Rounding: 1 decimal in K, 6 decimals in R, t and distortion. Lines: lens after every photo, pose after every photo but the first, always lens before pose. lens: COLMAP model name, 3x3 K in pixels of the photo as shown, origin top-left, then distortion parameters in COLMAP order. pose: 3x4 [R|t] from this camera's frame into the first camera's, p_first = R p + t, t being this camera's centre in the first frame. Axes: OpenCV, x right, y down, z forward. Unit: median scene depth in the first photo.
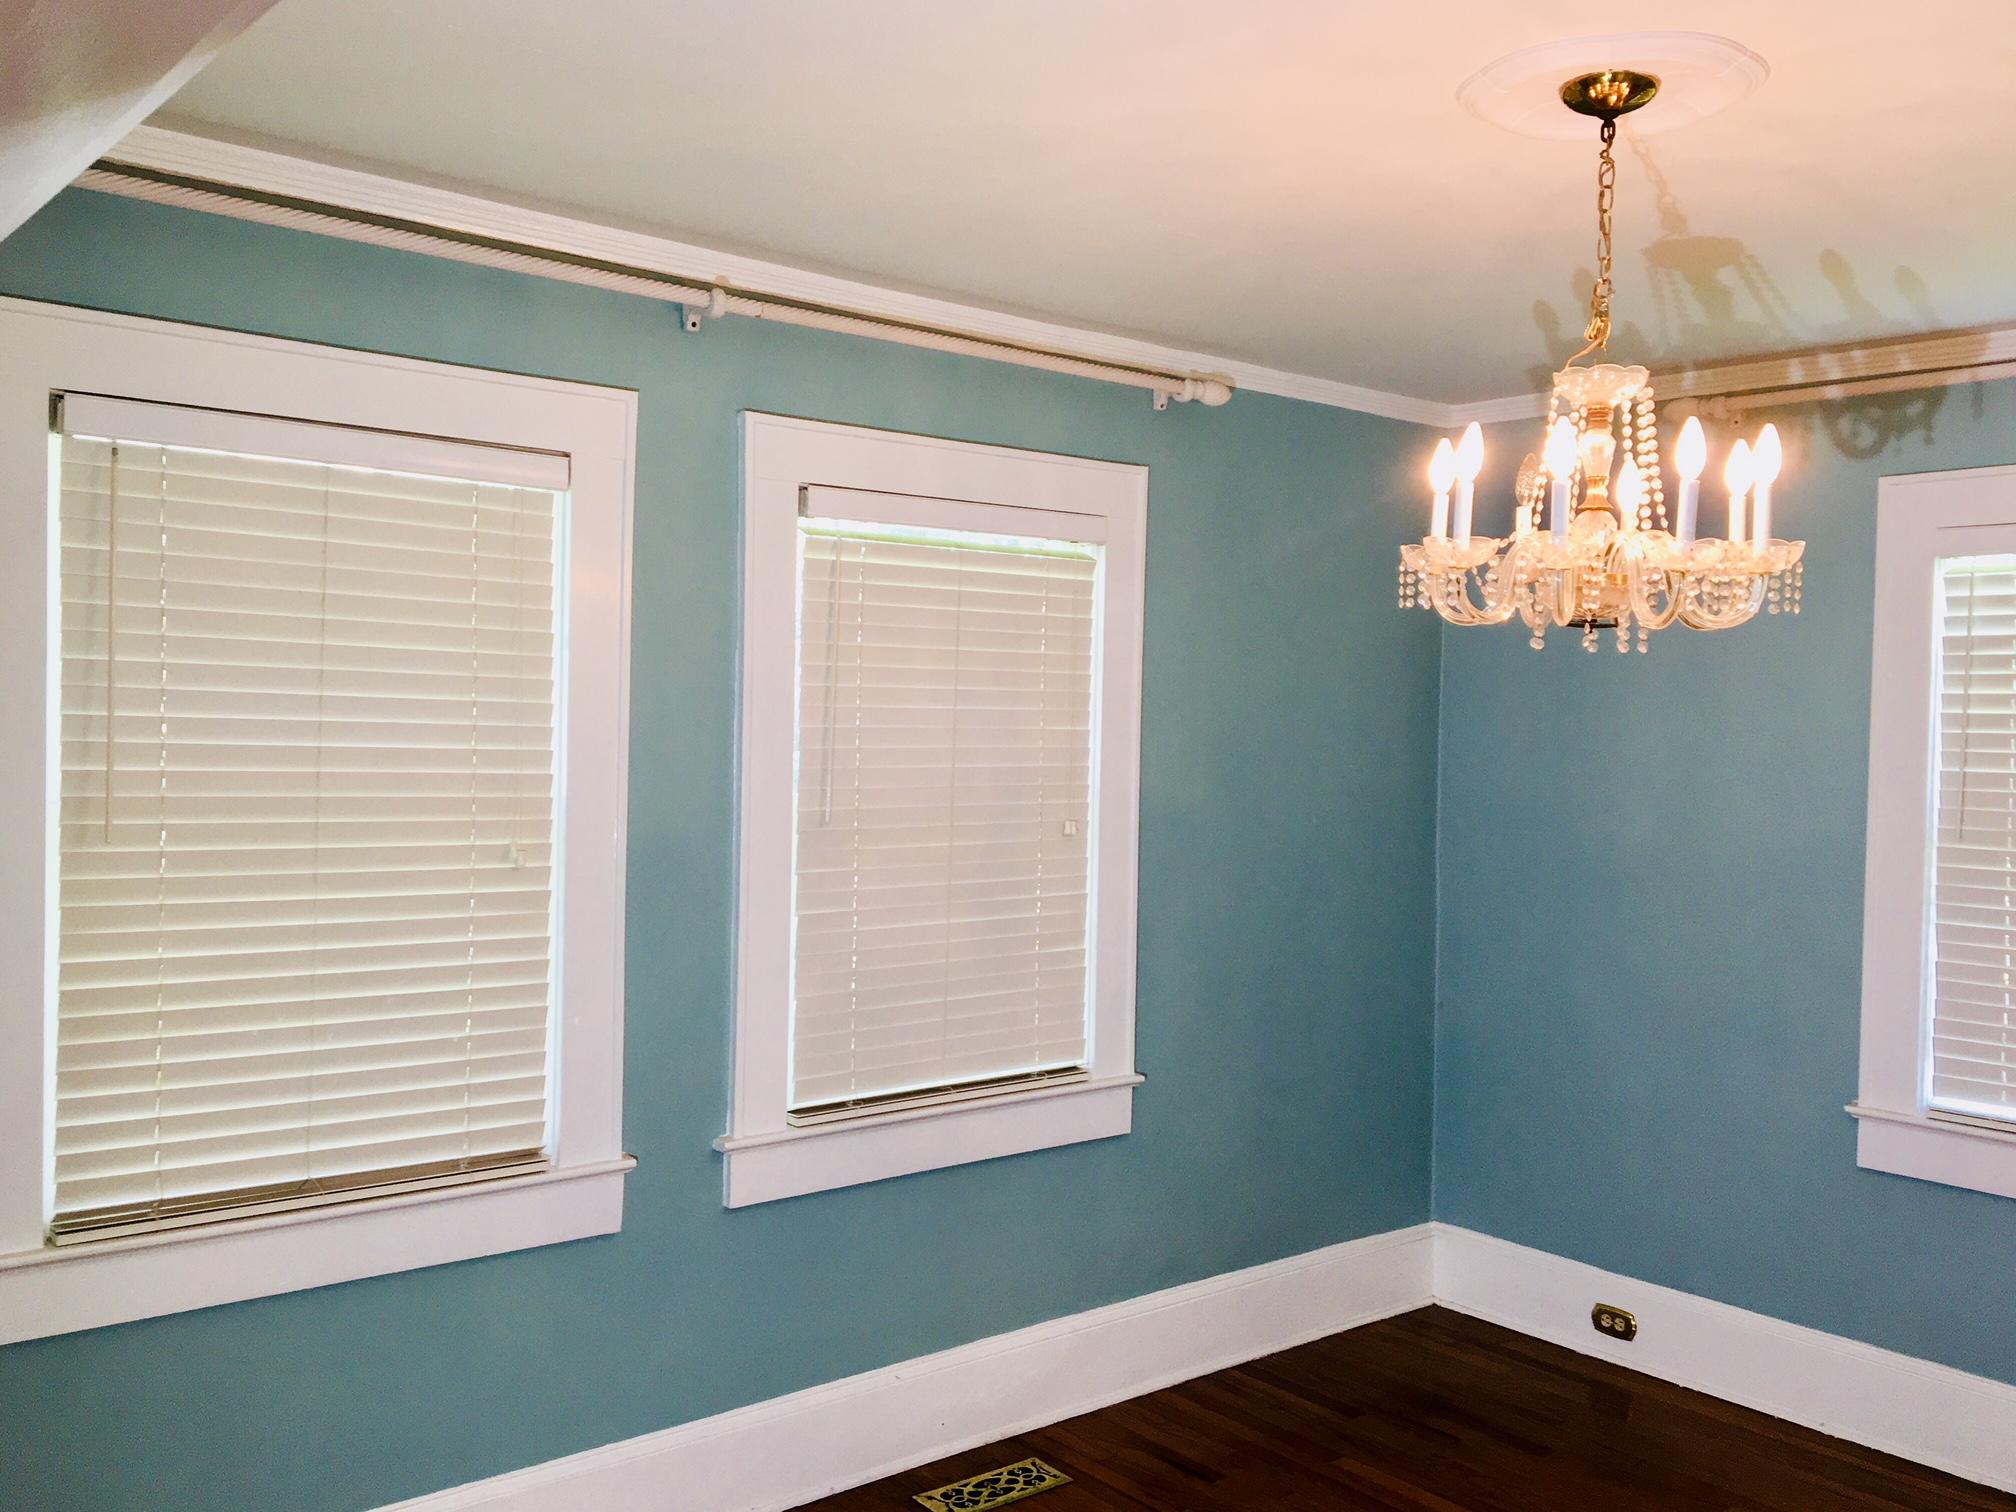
lens RADIAL K [[1922.8, 0, 1008.0], [0, 1922.8, 756.0], [0, 0, 1]] dist [0.194220, -0.263620]
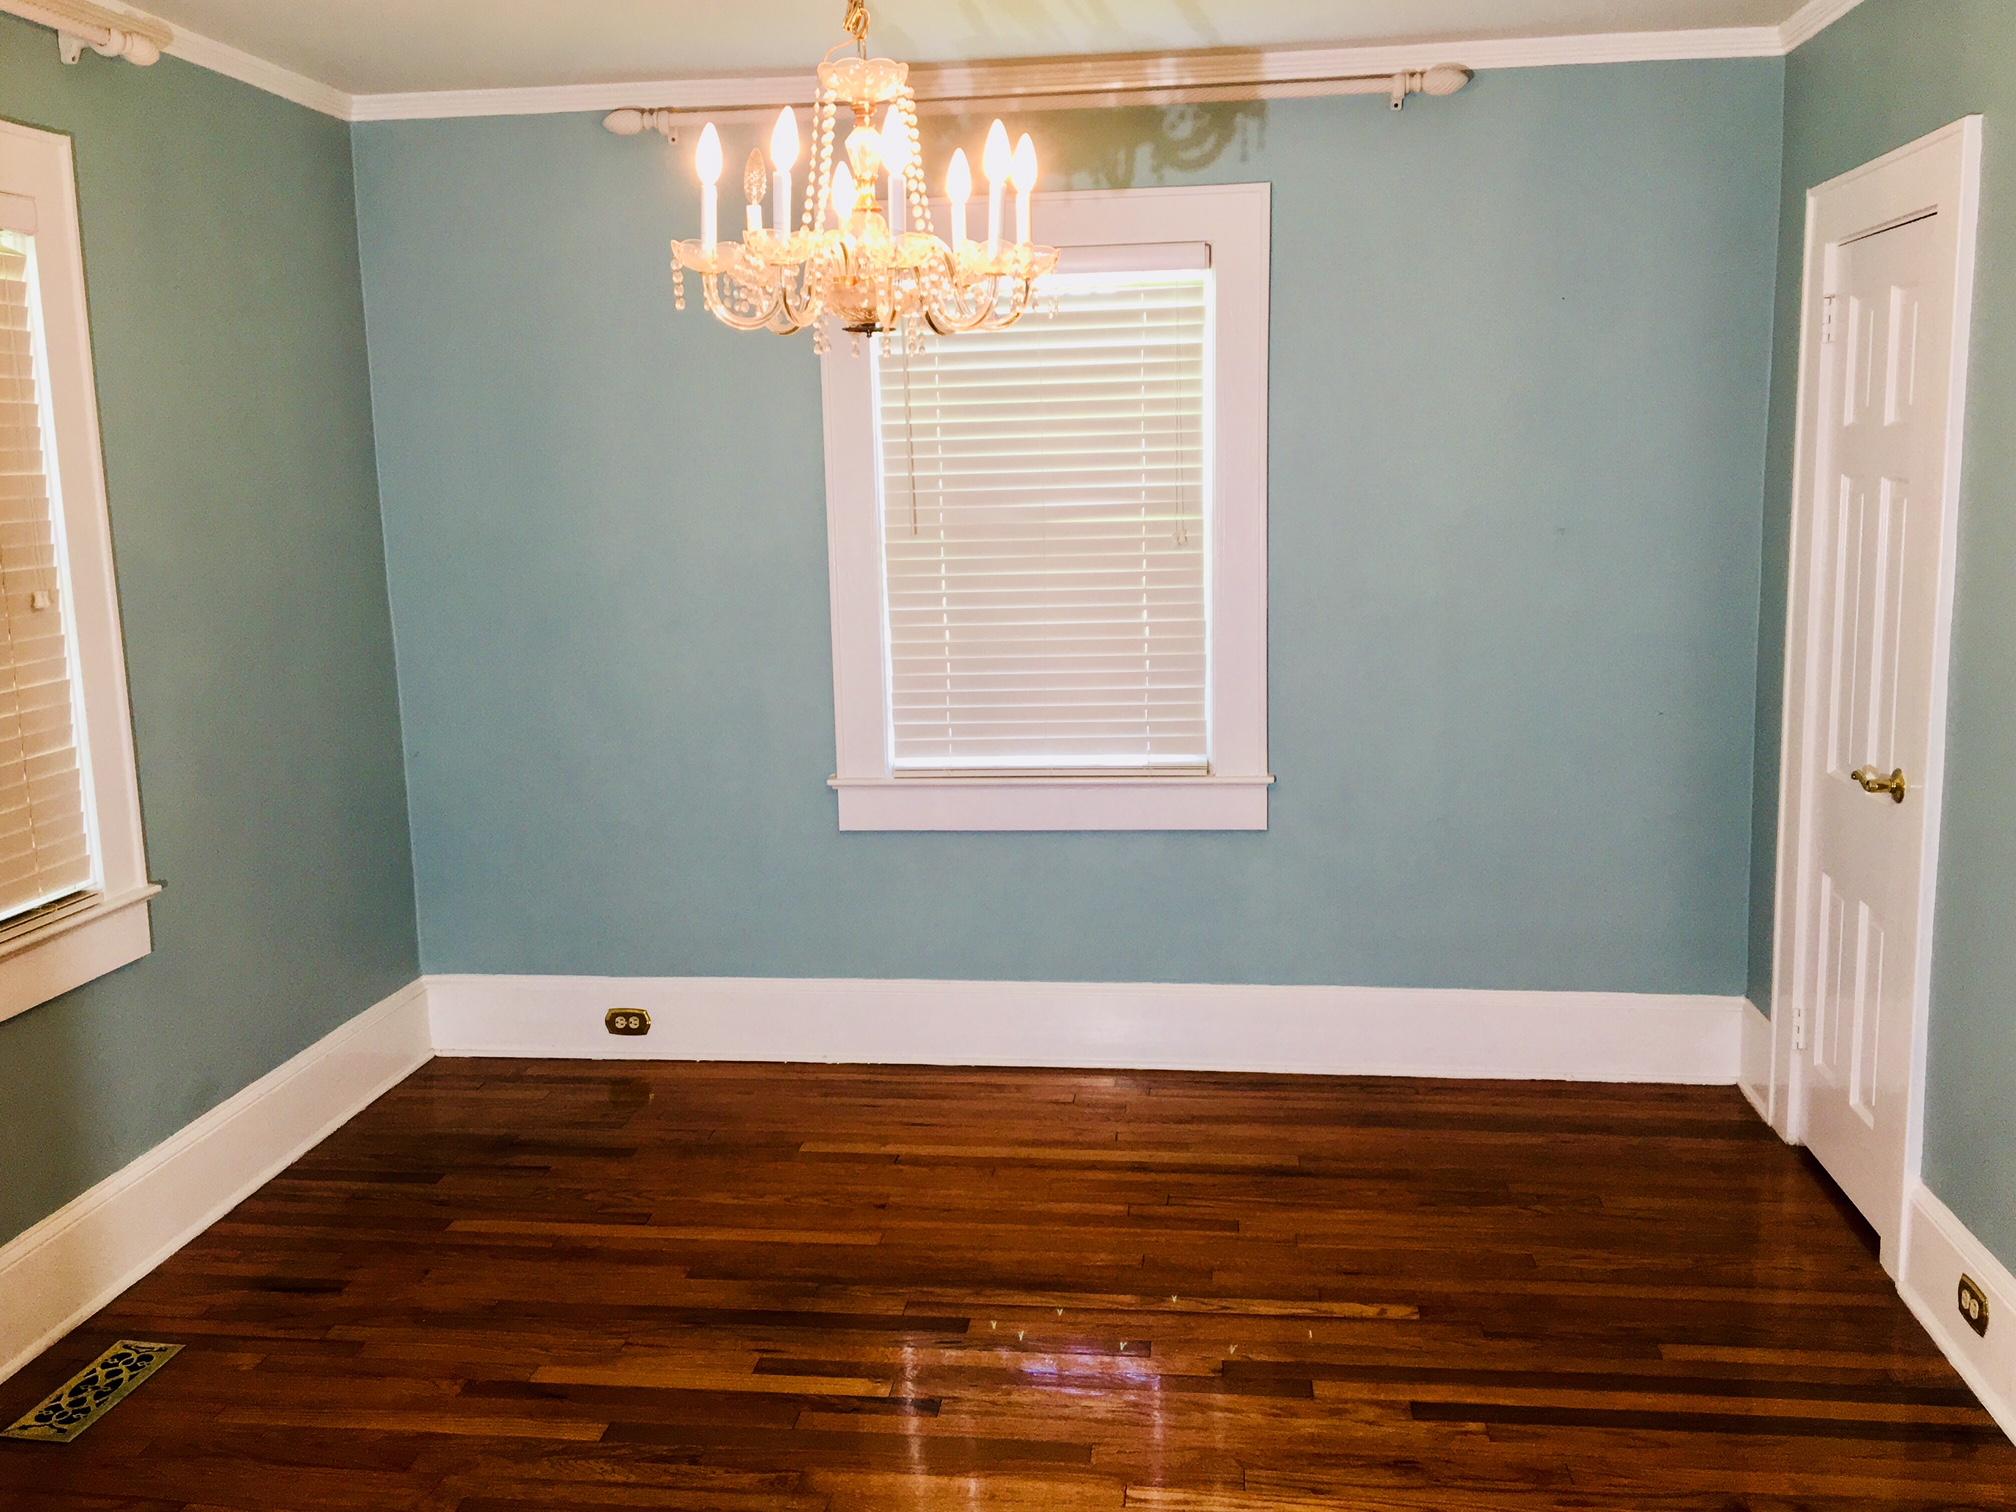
lens RADIAL K [[1881.5, 0, 1008.0], [0, 1881.5, 756.0], [0, 0, 1]] dist [0.166503, -0.205130]
pose [[0.737637, -0.150590, 0.658190, -0.210034], [0.063308, 0.985942, 0.154628, 0.002336], [-0.672223, -0.072391, 0.736801, 0.135992]]
